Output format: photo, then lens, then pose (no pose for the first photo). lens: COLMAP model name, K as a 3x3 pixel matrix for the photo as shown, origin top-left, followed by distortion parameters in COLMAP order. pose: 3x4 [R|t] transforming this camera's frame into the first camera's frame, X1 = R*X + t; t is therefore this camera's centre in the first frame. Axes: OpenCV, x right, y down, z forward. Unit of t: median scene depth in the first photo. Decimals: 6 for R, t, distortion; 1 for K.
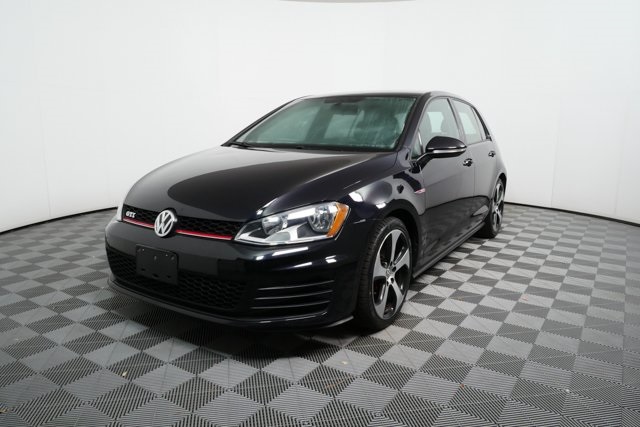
lens RADIAL K [[457.1, 0, 321.0], [0, 457.1, 214.3], [0, 0, 1]] dist [-0.053616, 0.021608]
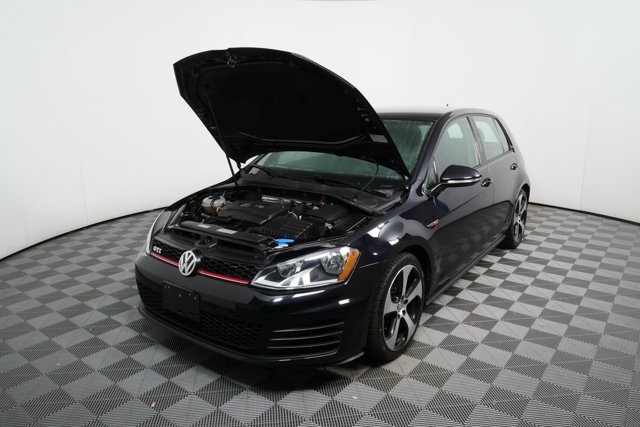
lens RADIAL K [[457.1, 0, 319.4], [0, 457.1, 212.9], [0, 0, 1]] dist [-0.053616, 0.021608]
pose [[0.997458, 0.000859, -0.071253, 0.038216], [0.002285, 0.999027, 0.044036, -0.130137], [0.071222, -0.044087, 0.996486, -0.039492]]
